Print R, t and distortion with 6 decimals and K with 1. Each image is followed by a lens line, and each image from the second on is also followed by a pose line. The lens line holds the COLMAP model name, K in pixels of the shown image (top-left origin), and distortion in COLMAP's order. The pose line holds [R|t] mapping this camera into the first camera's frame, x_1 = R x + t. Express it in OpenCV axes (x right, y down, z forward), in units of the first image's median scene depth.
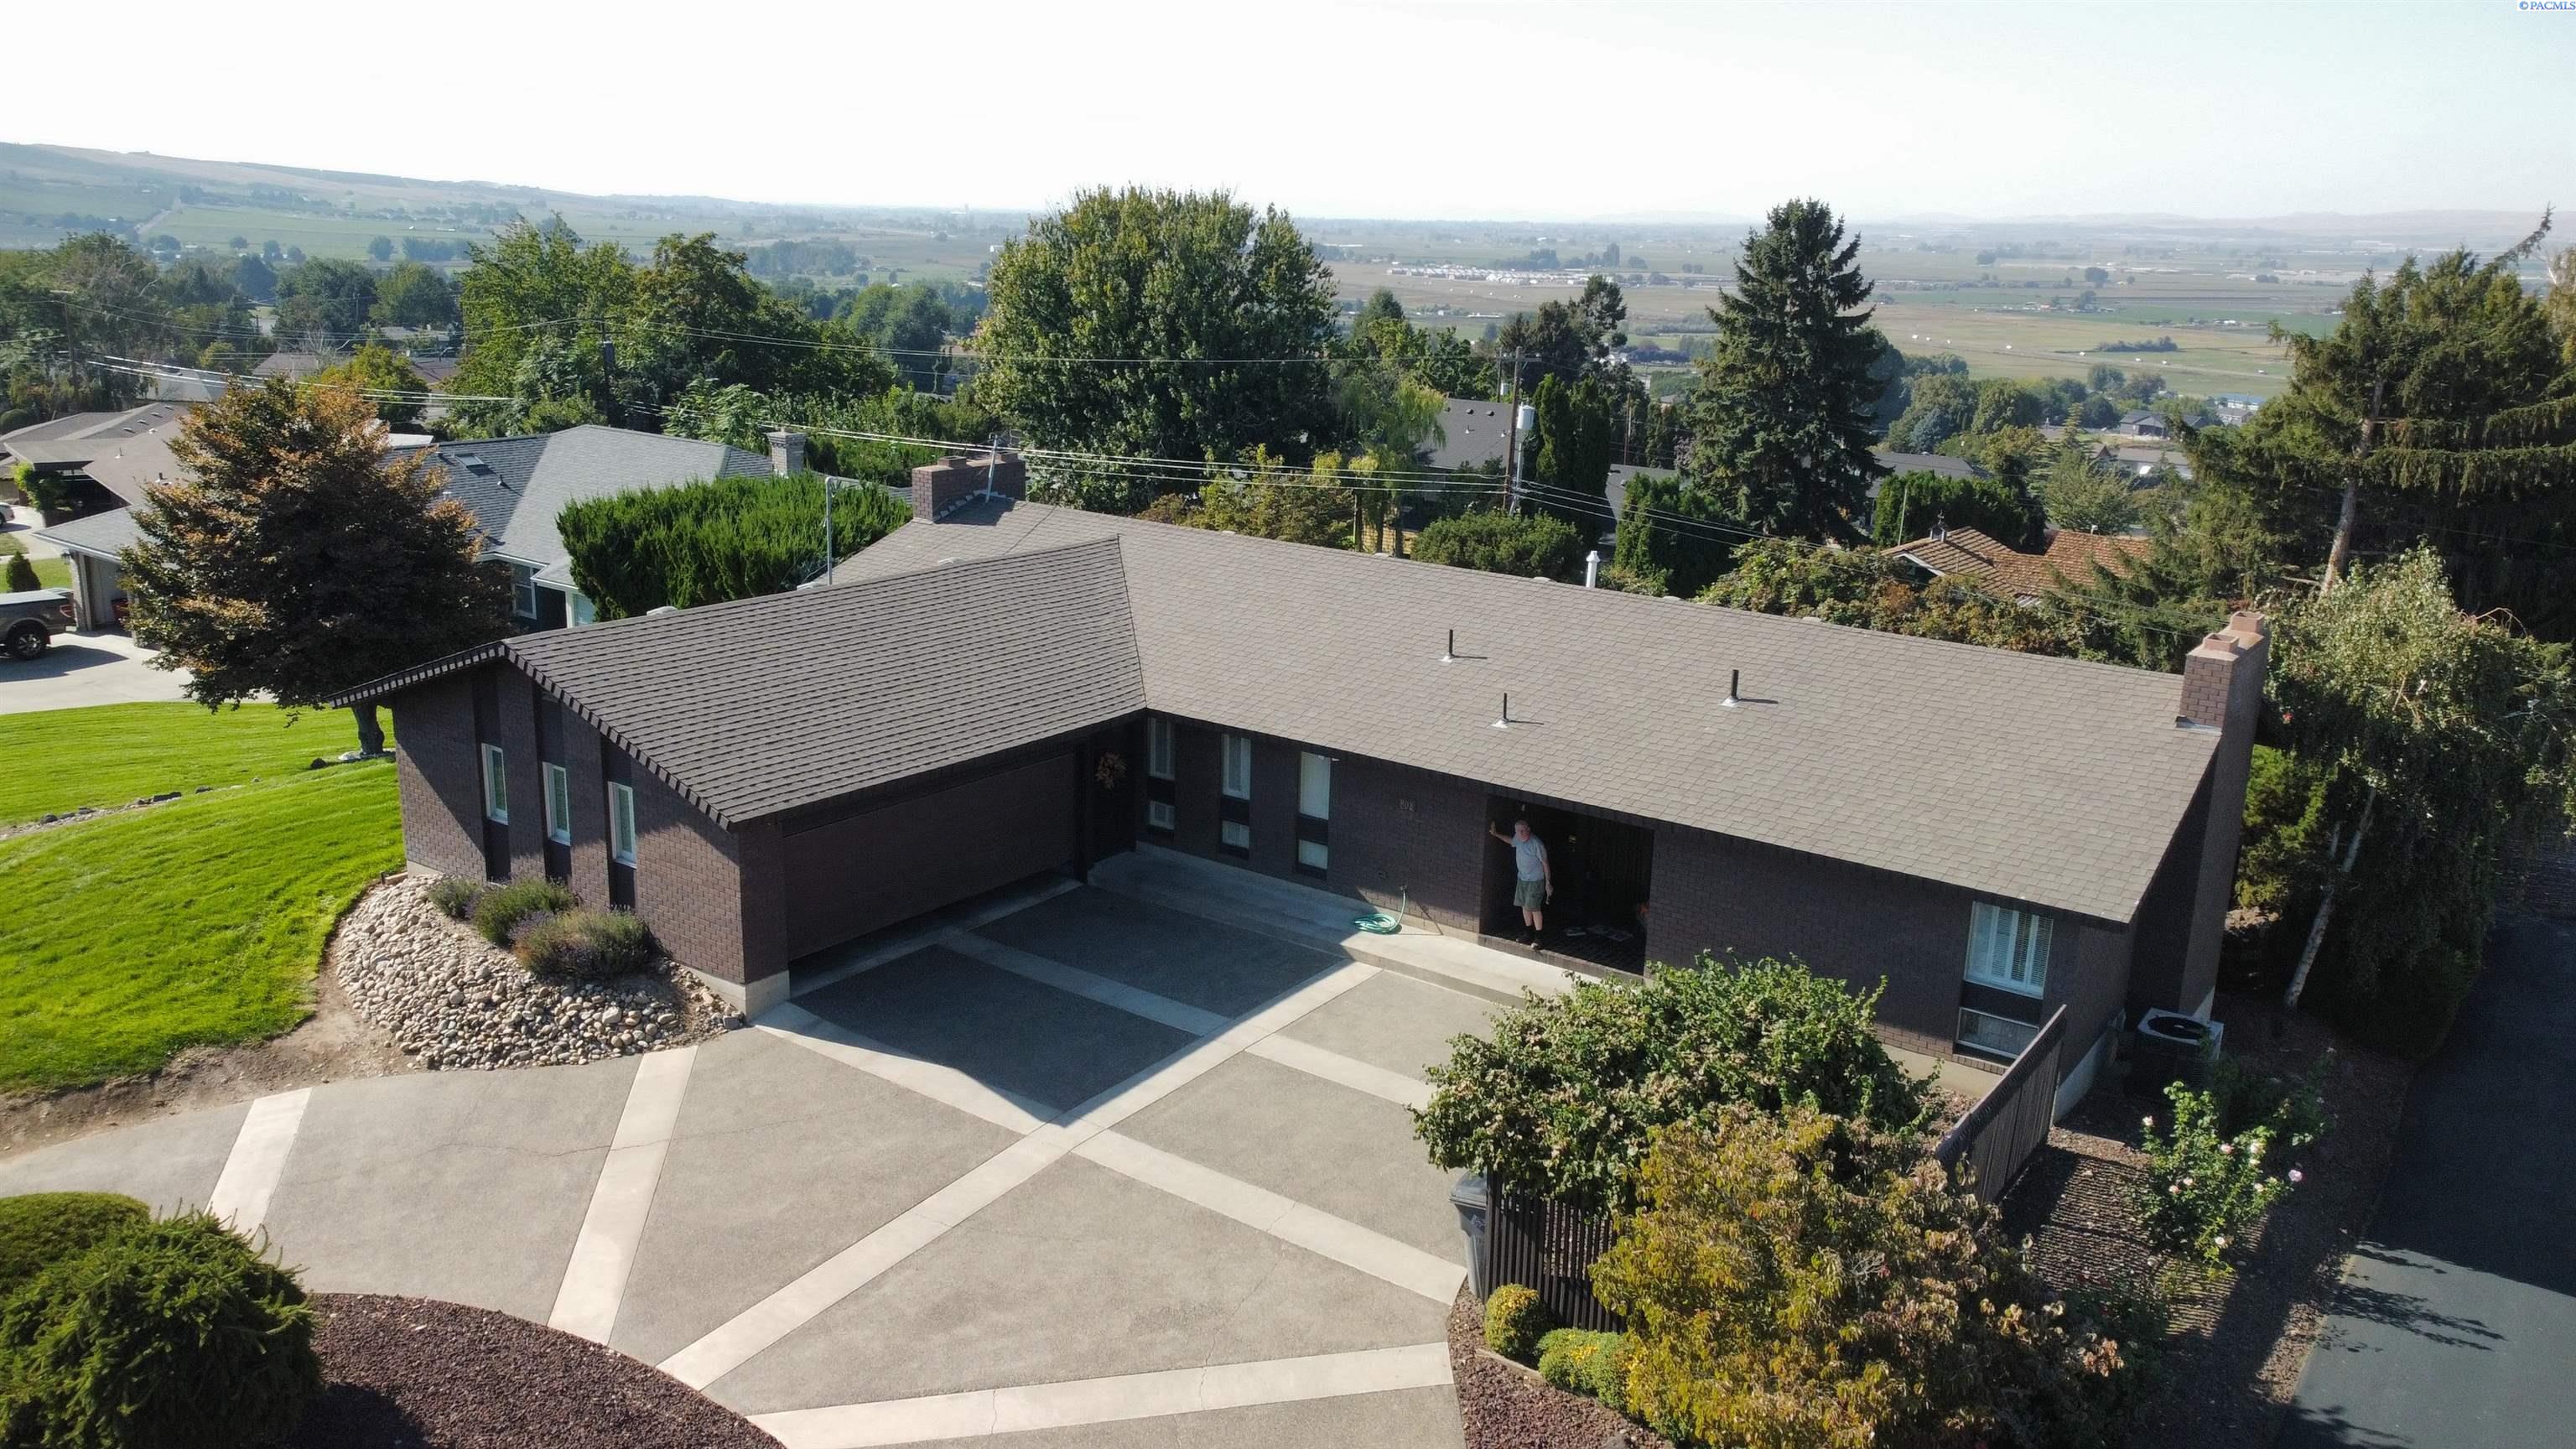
lens RADIAL K [[1846.7, 0, 1288.0], [0, 1846.7, 724.5], [0, 0, 1]] dist [-0.004885, -0.001467]
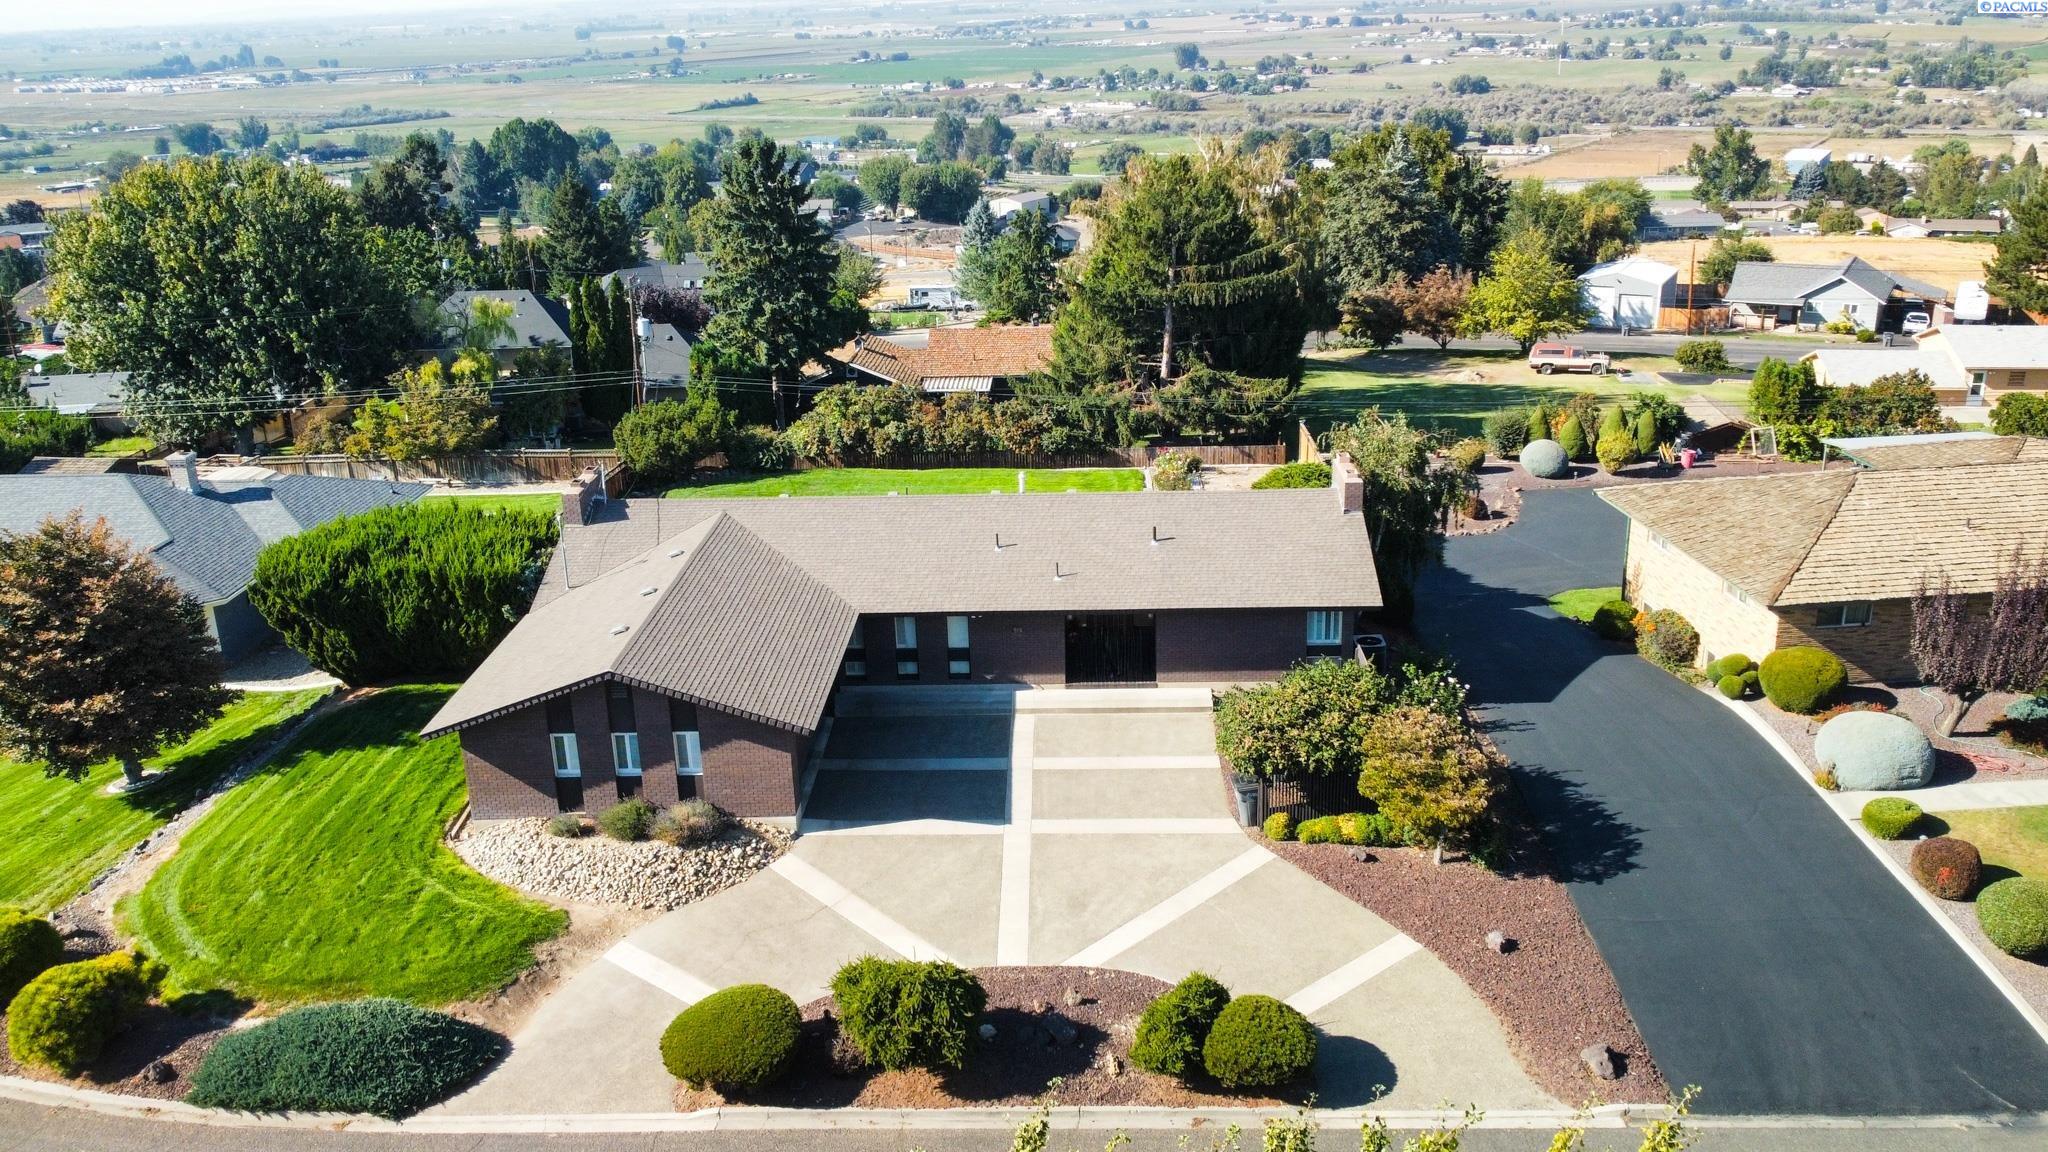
lens RADIAL K [[1468.2, 0, 1024.0], [0, 1468.2, 576.0], [0, 0, 1]] dist [-0.004885, -0.001467]
pose [[0.847471, -0.231581, 0.477664, -0.265642], [0.198190, 0.972790, 0.119999, -0.079395], [-0.492456, -0.007027, 0.870309, -0.139163]]
